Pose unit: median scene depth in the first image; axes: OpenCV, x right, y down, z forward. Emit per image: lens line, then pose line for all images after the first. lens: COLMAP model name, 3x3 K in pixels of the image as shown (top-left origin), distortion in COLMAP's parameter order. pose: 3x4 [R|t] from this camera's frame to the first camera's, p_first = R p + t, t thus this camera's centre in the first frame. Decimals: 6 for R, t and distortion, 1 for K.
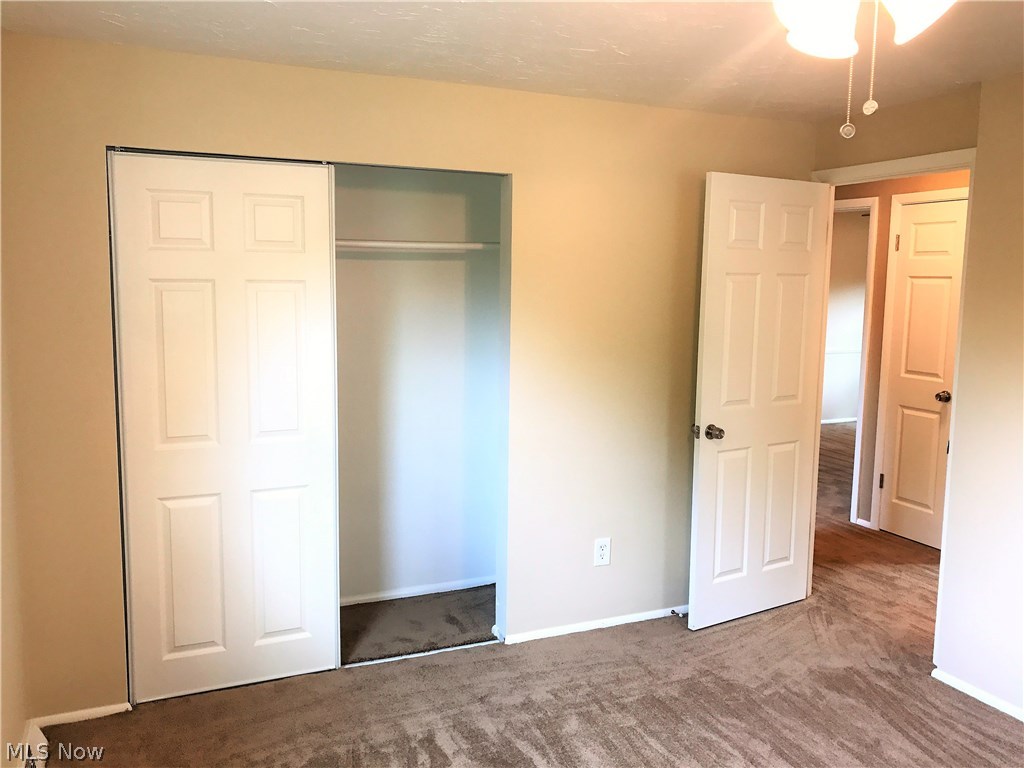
lens RADIAL K [[842.2, 0, 510.8], [0, 842.2, 376.2], [0, 0, 1]] dist [0.076950, -0.100738]
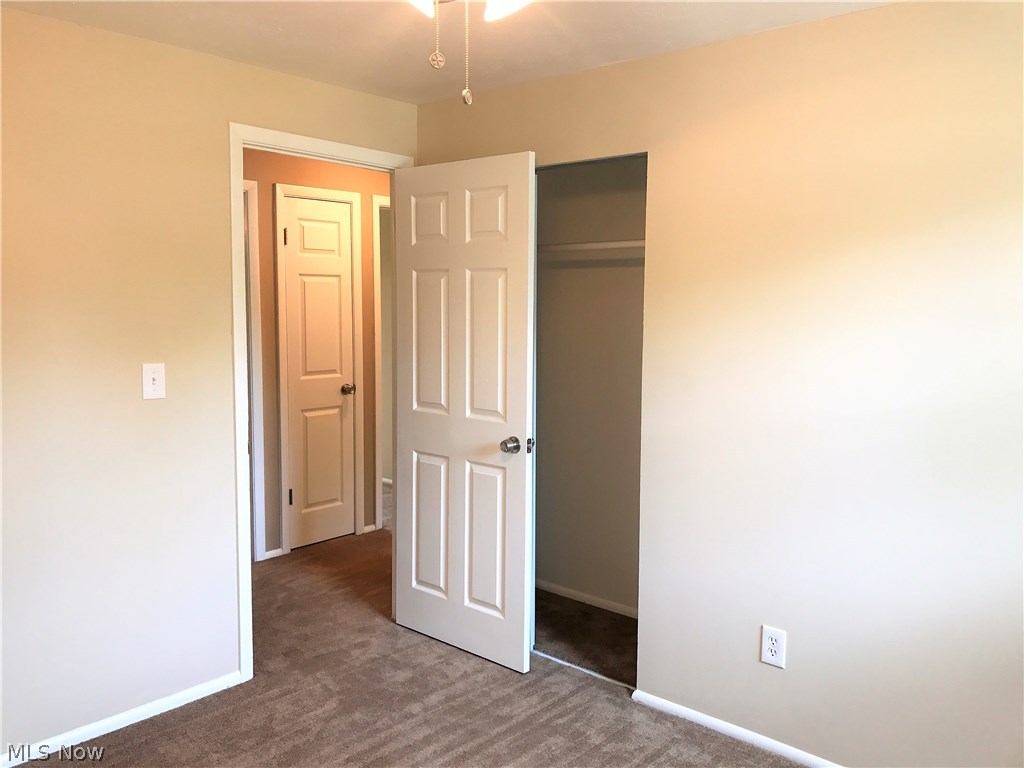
lens RADIAL K [[842.2, 0, 510.8], [0, 842.2, 376.2], [0, 0, 1]] dist [0.076950, -0.100738]
pose [[-0.439637, -0.099050, 0.892697, -0.492069], [0.093062, 0.983528, 0.154959, -0.129995], [-0.893342, 0.151202, -0.423177, 1.211329]]
